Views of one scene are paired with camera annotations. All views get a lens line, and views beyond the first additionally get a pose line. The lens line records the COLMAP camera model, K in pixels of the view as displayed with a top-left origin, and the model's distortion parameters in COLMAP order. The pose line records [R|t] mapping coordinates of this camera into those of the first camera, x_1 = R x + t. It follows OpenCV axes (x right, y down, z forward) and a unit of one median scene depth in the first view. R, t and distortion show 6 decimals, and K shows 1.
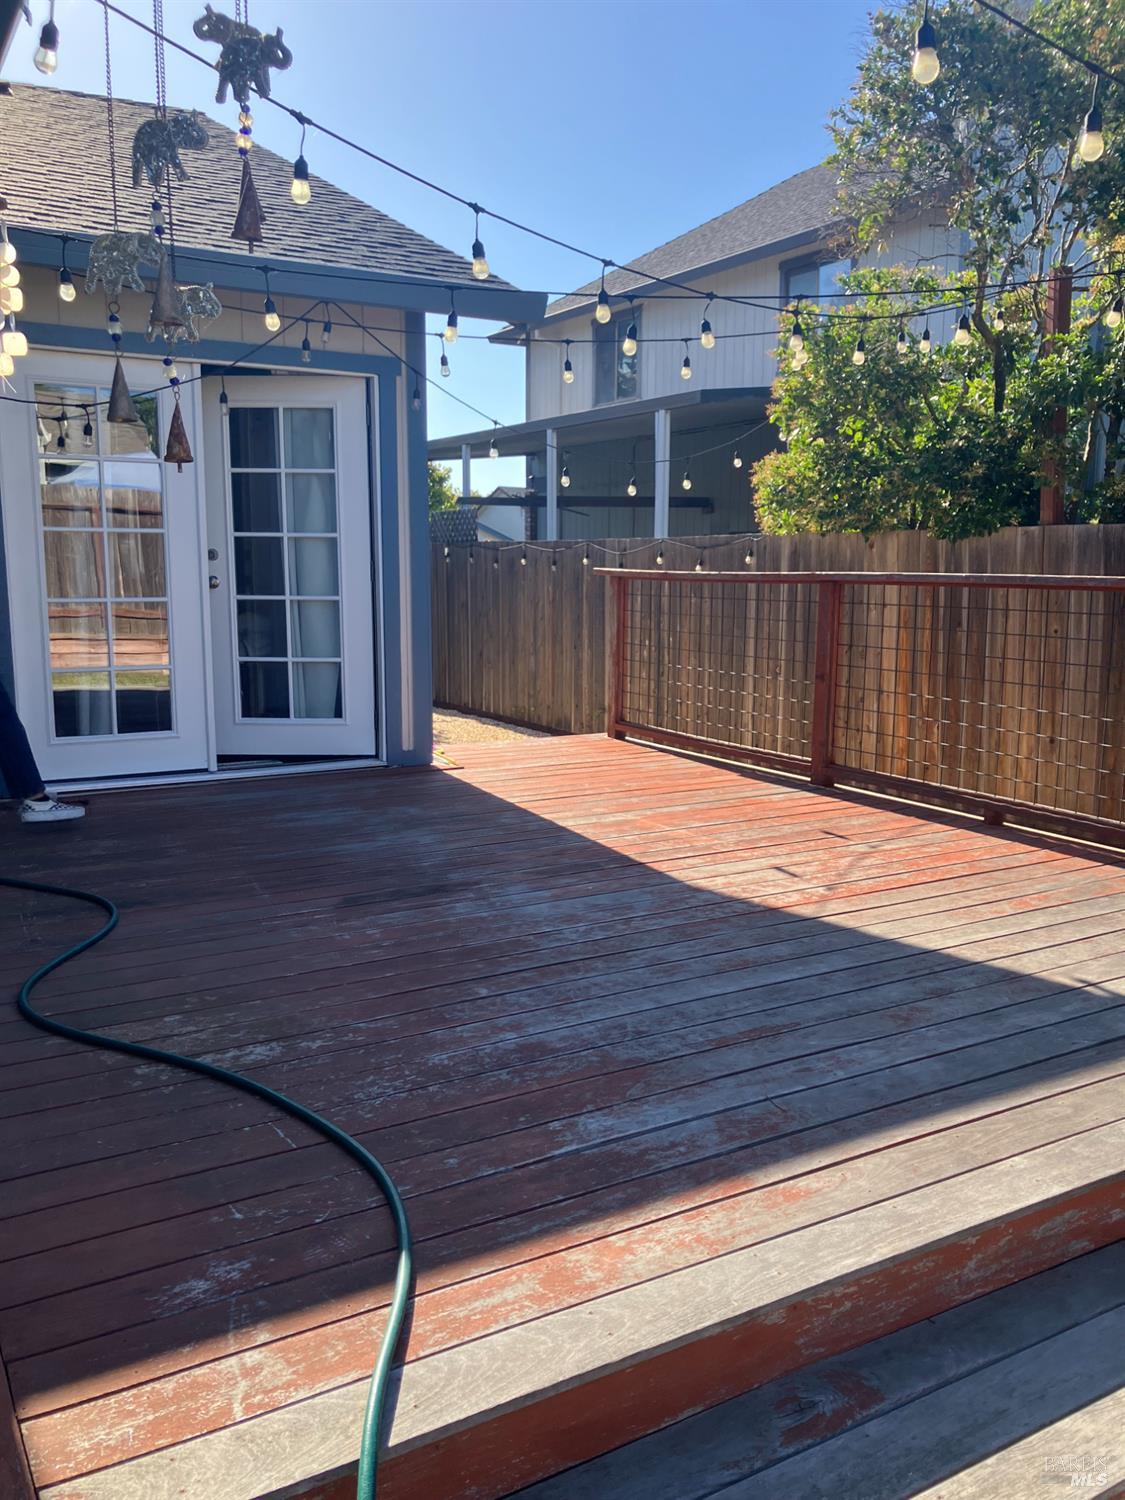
lens RADIAL K [[1235.5, 0, 562.3], [0, 1235.5, 749.0], [0, 0, 1]] dist [-0.000950, -0.010640]
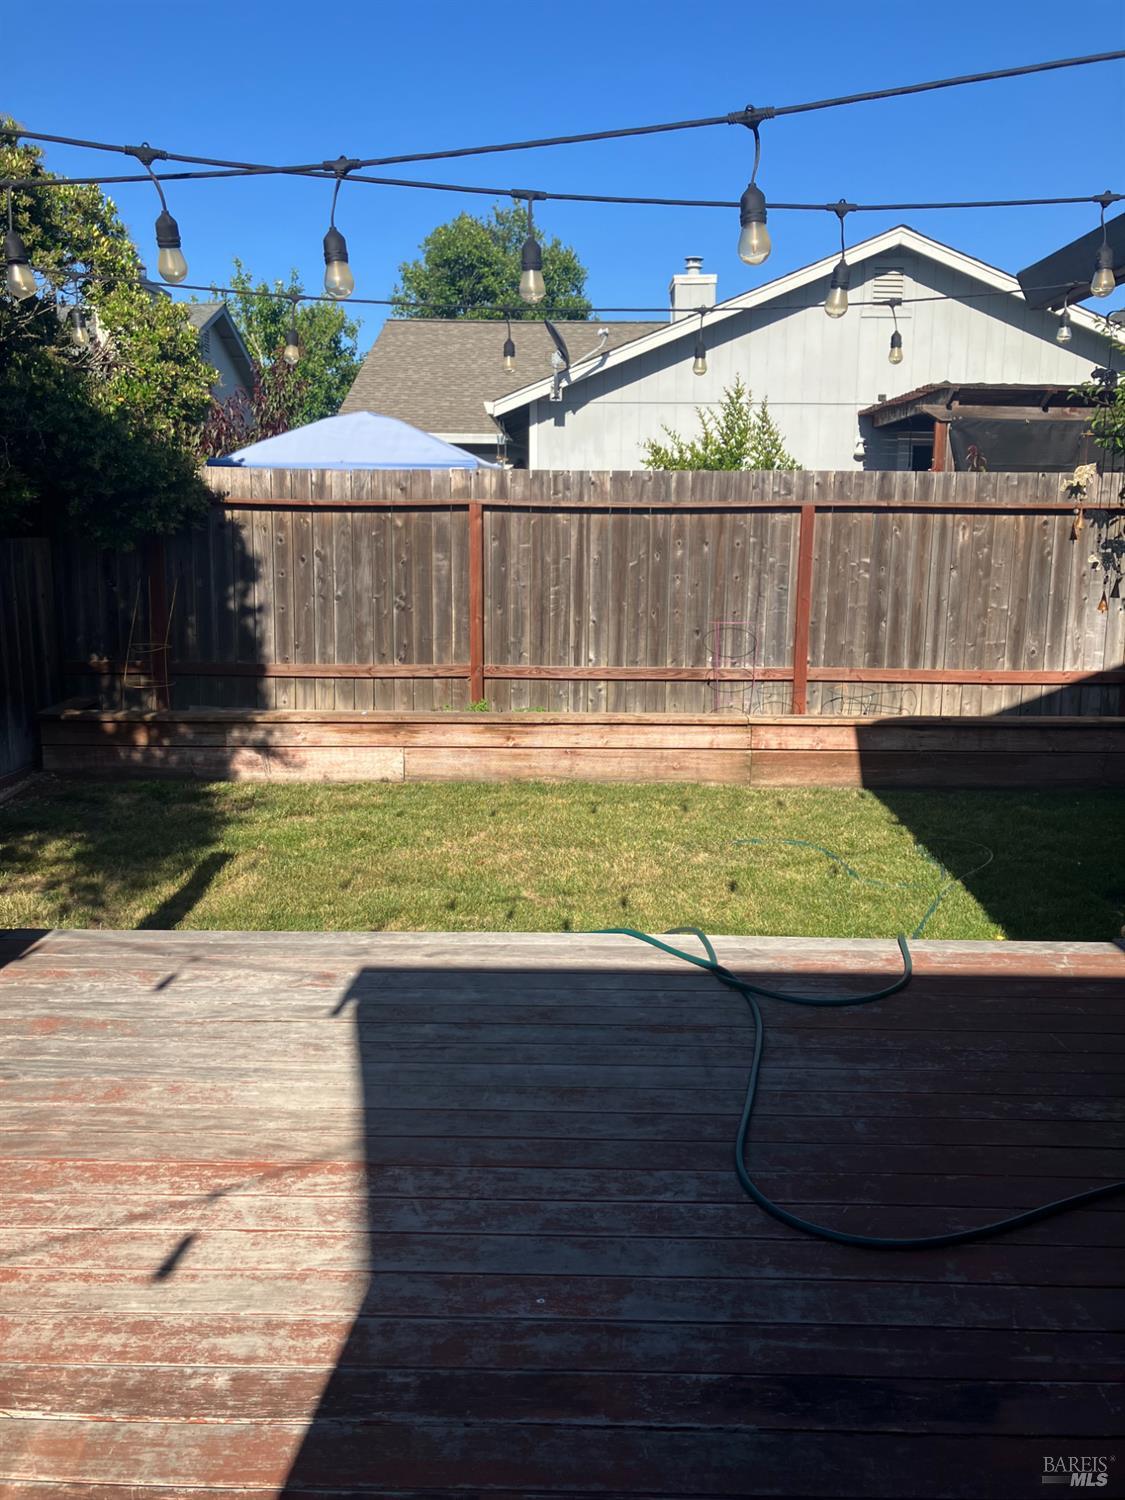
lens RADIAL K [[1235.5, 0, 561.3], [0, 1235.5, 749.2], [0, 0, 1]] dist [-0.000950, -0.010640]
pose [[-0.856456, -0.105297, 0.505366, -0.309411], [0.064588, 0.949425, 0.307279, -0.379408], [-0.512163, 0.295811, -0.806340, 1.741166]]
